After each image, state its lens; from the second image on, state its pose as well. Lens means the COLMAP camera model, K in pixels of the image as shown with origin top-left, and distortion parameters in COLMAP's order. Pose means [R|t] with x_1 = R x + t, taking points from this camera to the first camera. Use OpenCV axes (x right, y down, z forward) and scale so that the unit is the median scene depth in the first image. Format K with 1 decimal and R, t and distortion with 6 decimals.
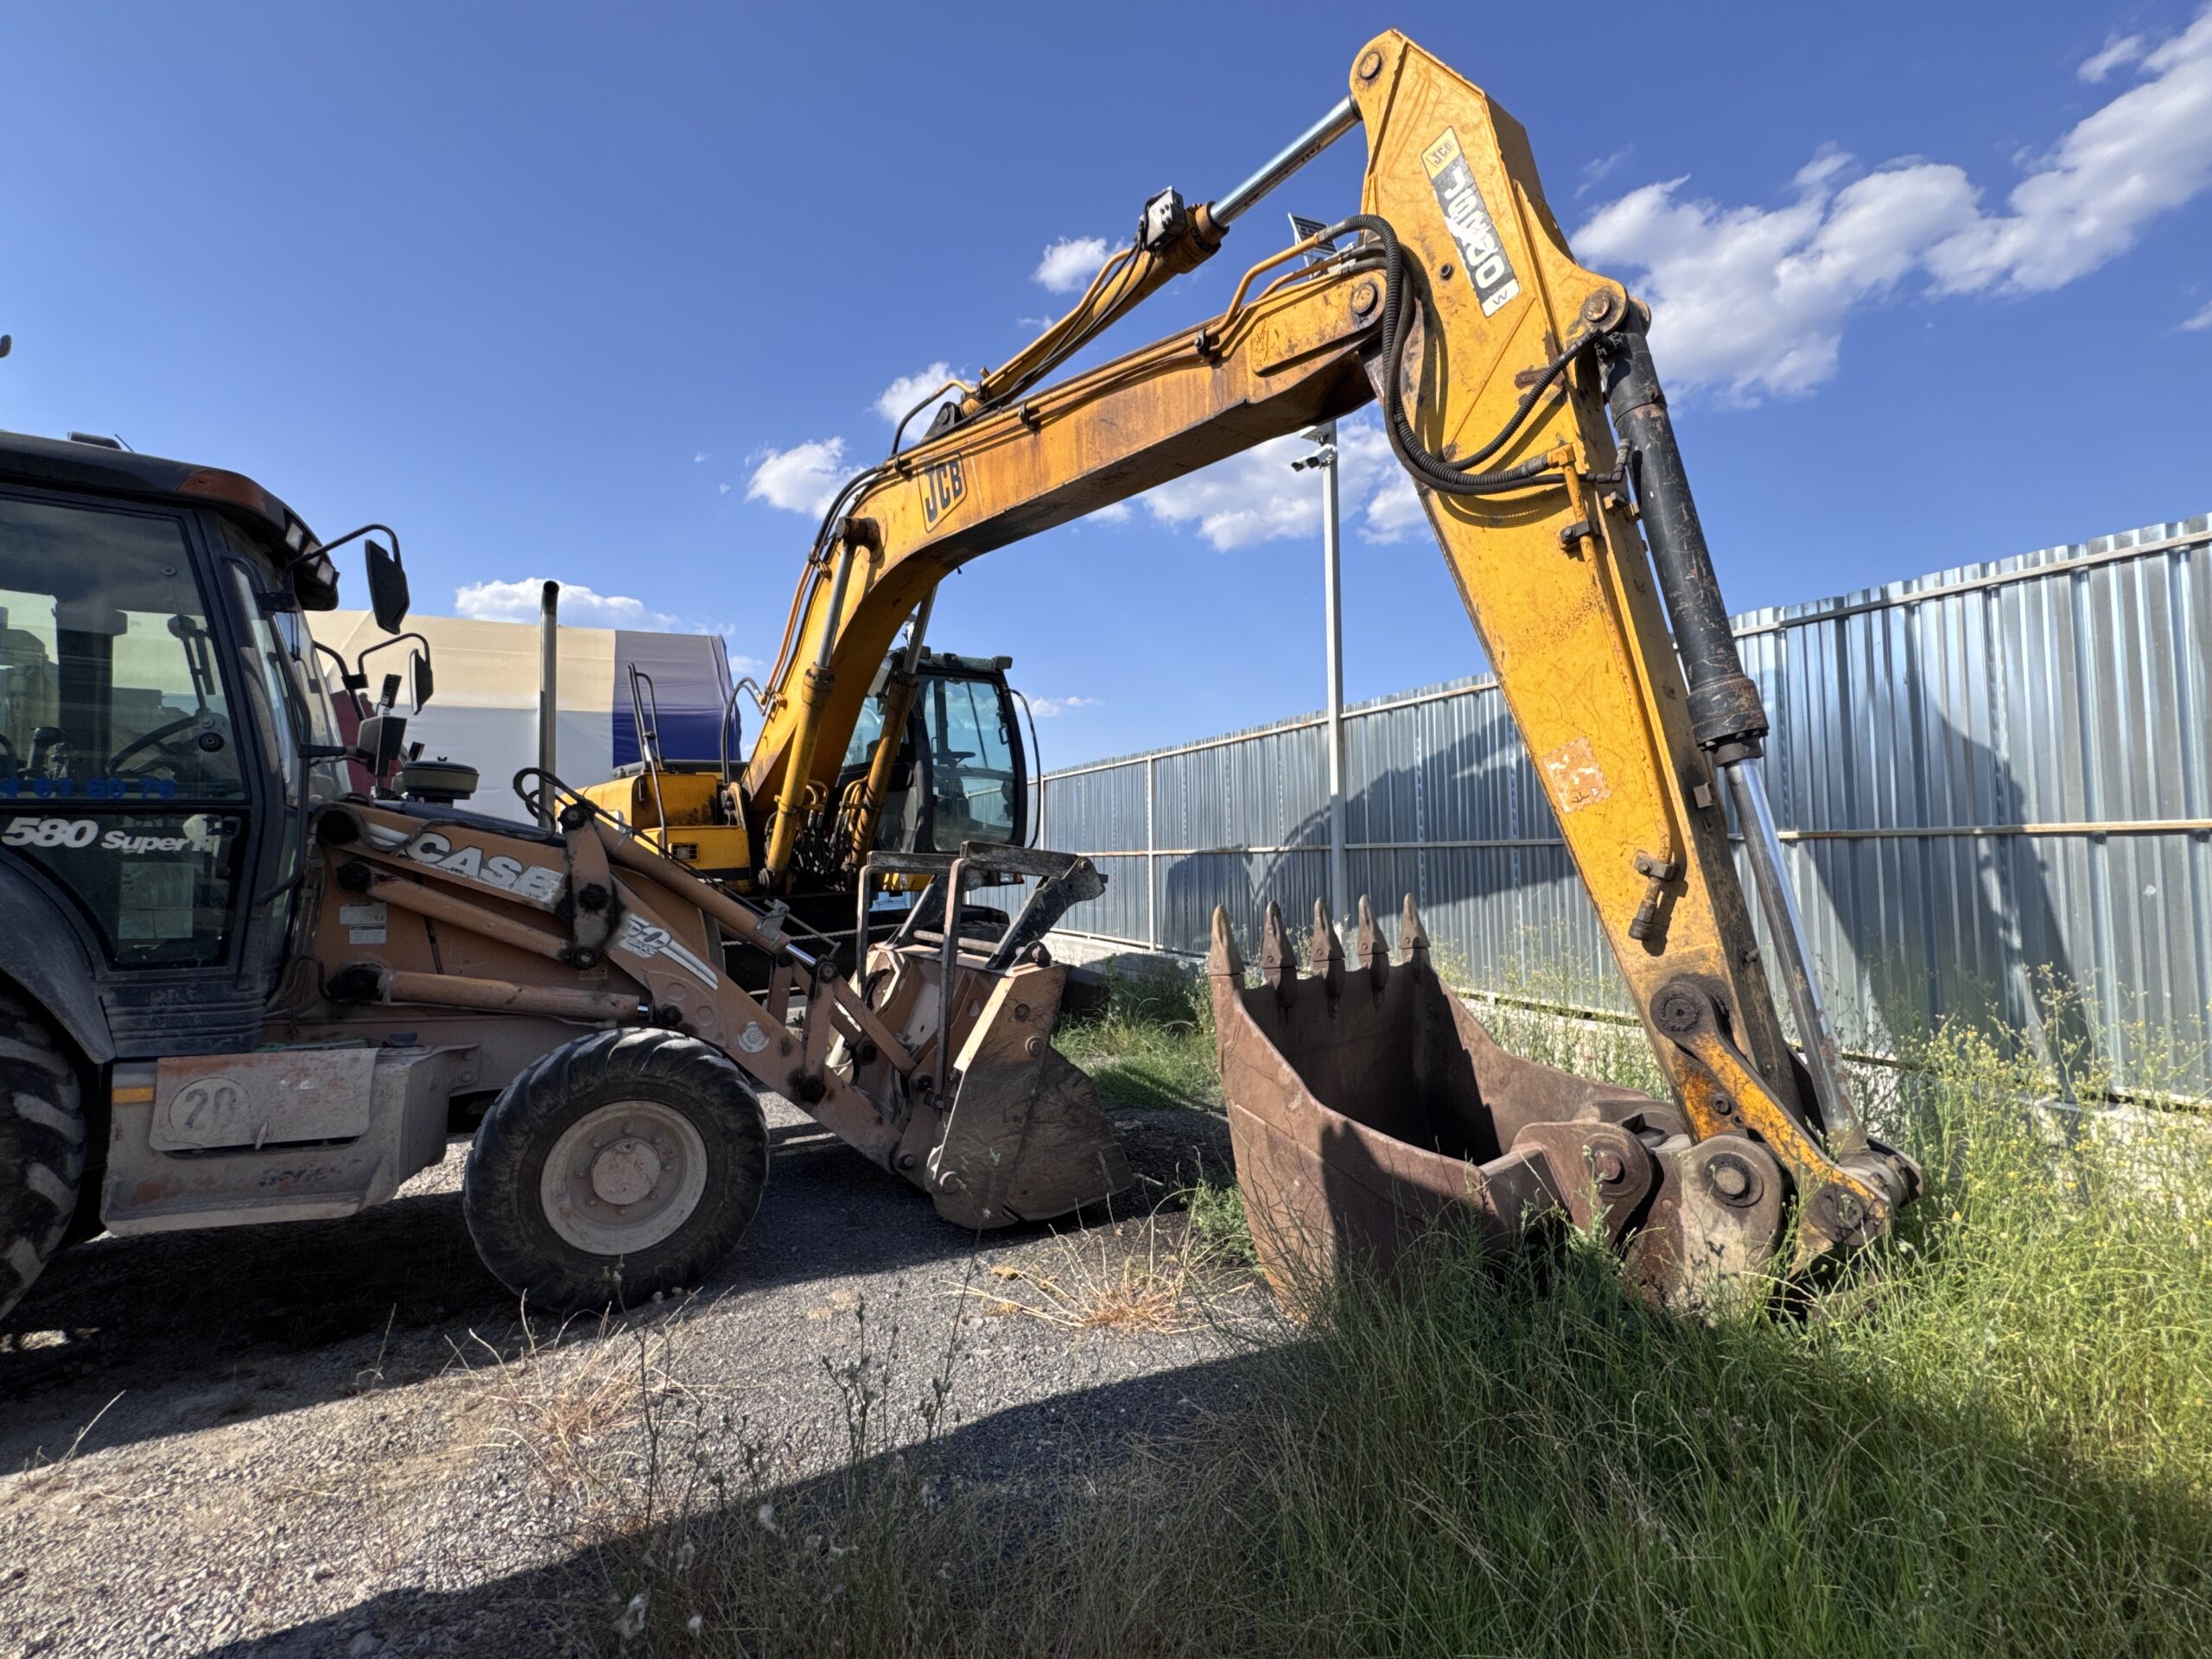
lens RADIAL K [[1032.0, 0, 1104.8], [0, 1032.0, 876.5], [0, 0, 1]] dist [-0.097076, 0.000006]
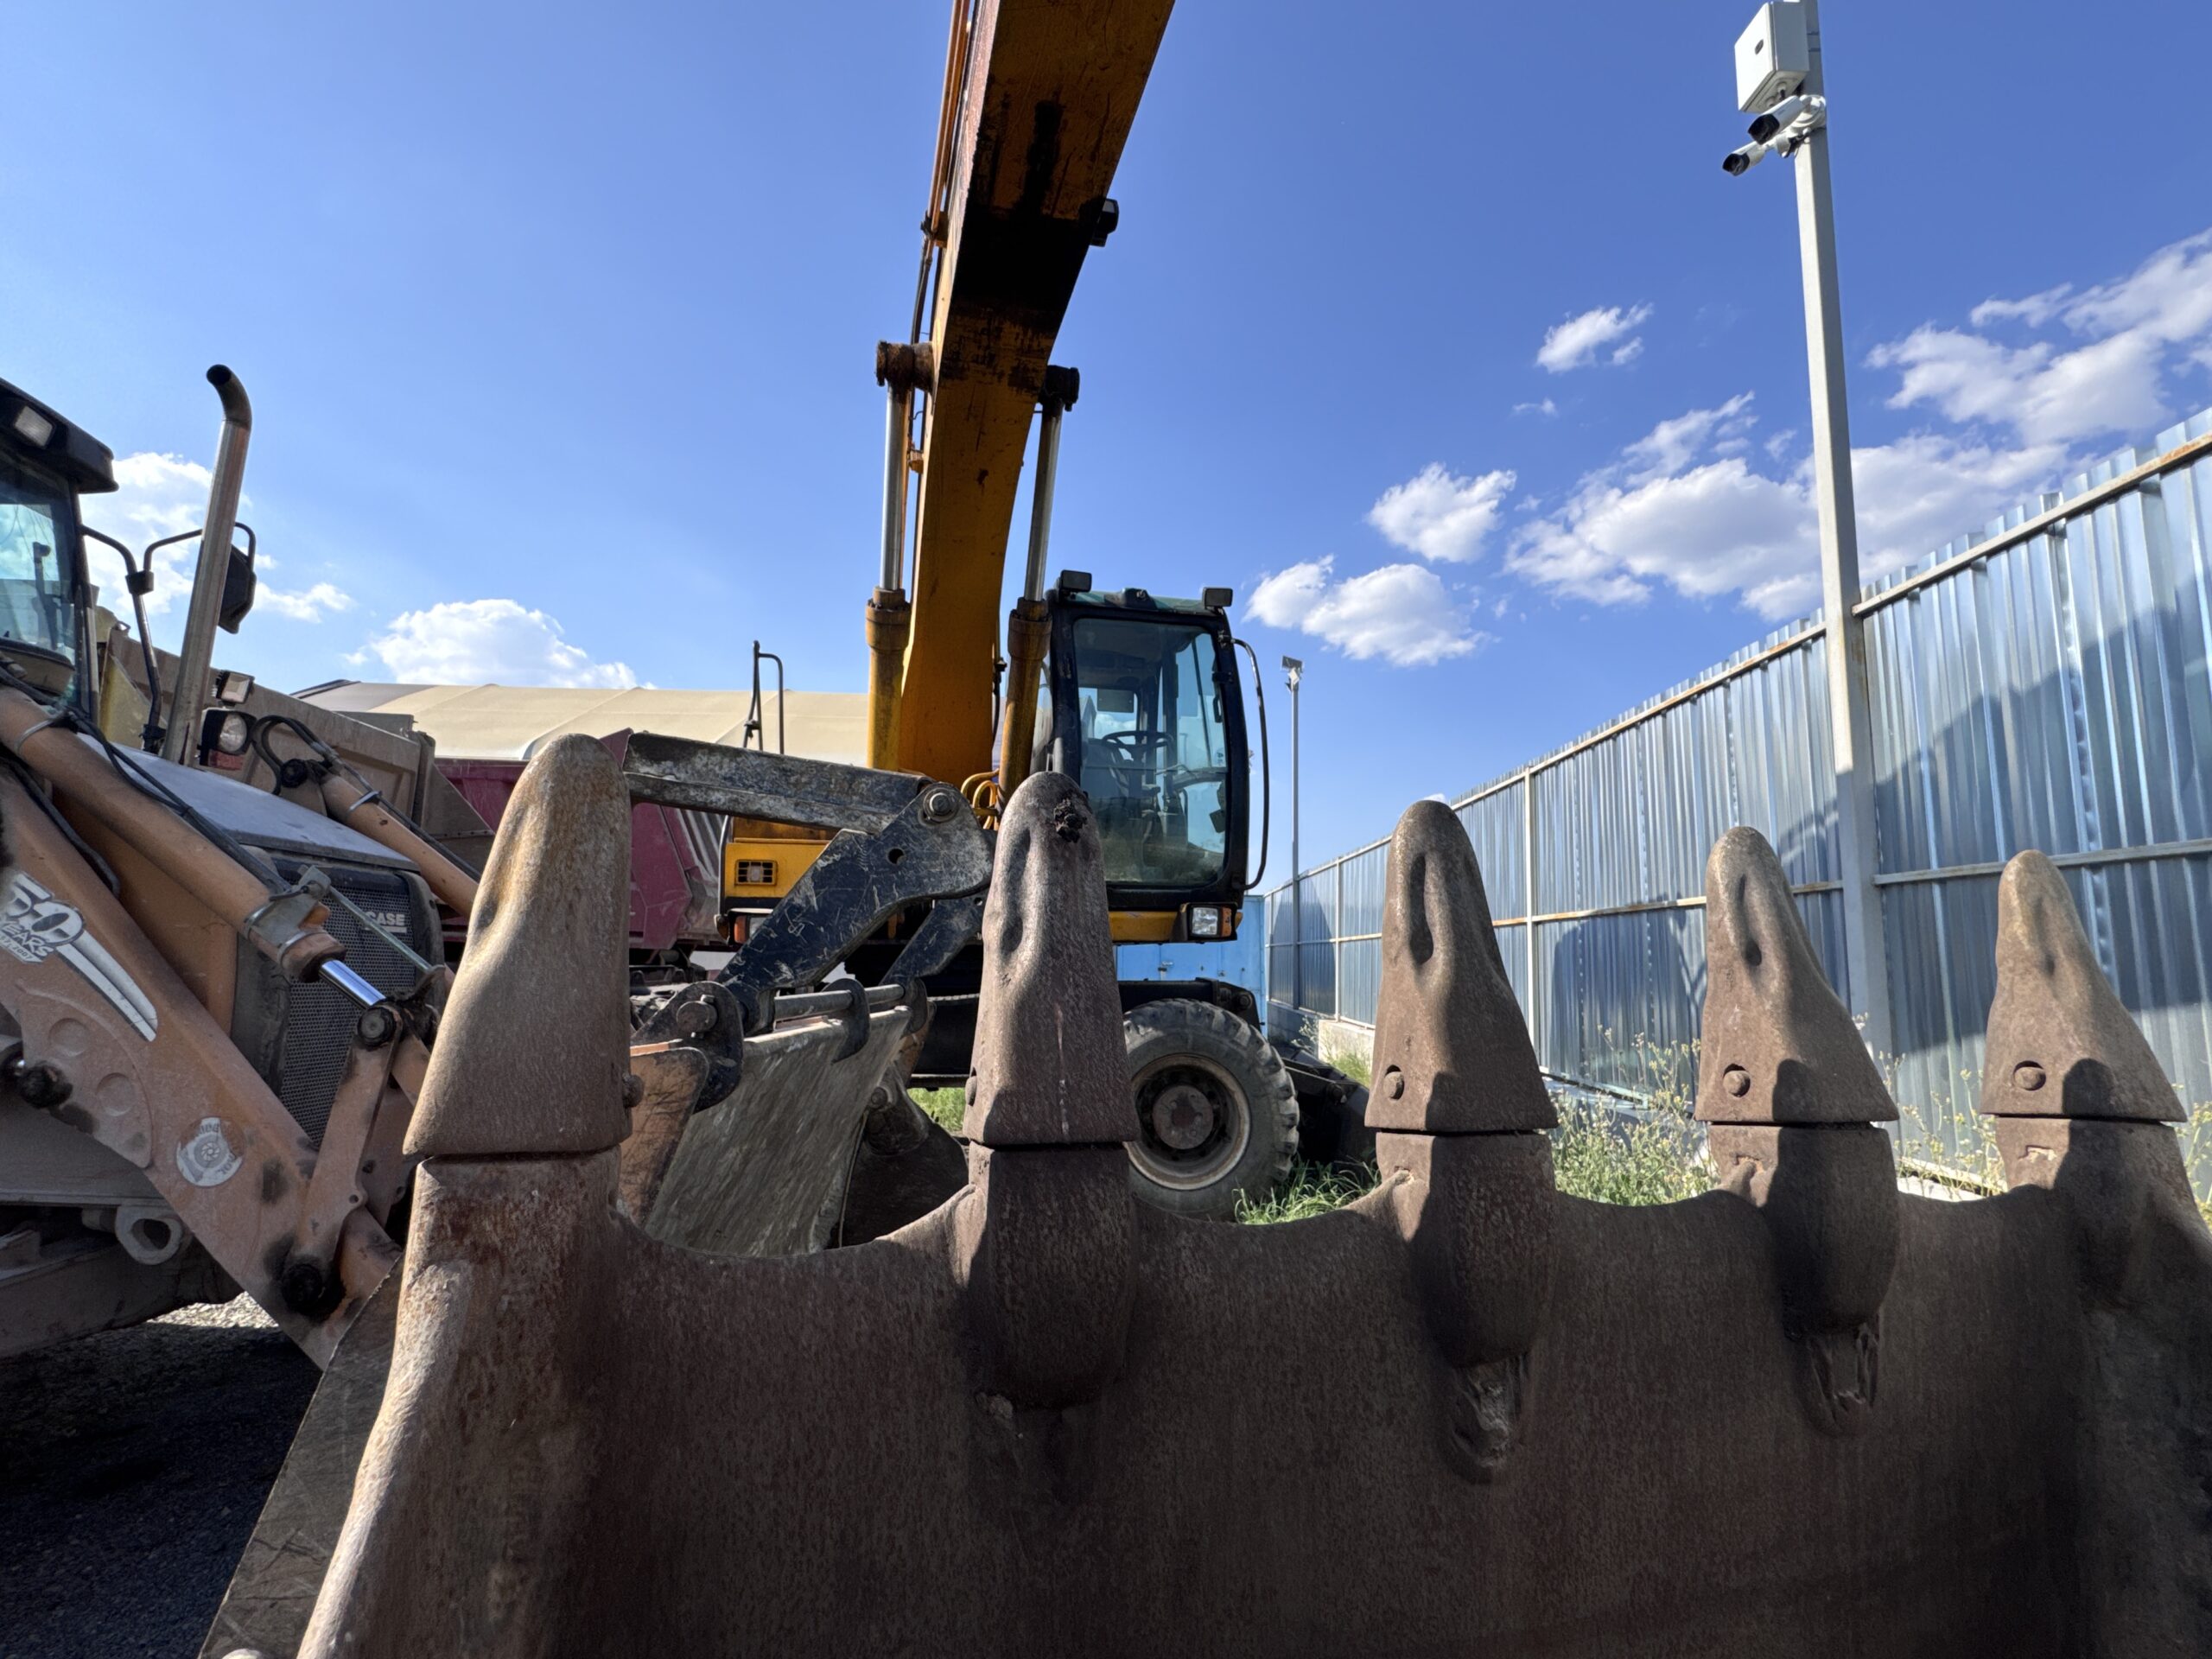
lens RADIAL K [[1024.1, 0, 1102.2], [0, 1024.1, 839.1], [0, 0, 1]] dist [-0.006917, -0.000093]
pose [[0.890388, -0.010786, -0.455074, 0.137311], [-0.052815, 0.990520, -0.126813, 0.031438], [0.452128, 0.136947, 0.881377, 0.446328]]
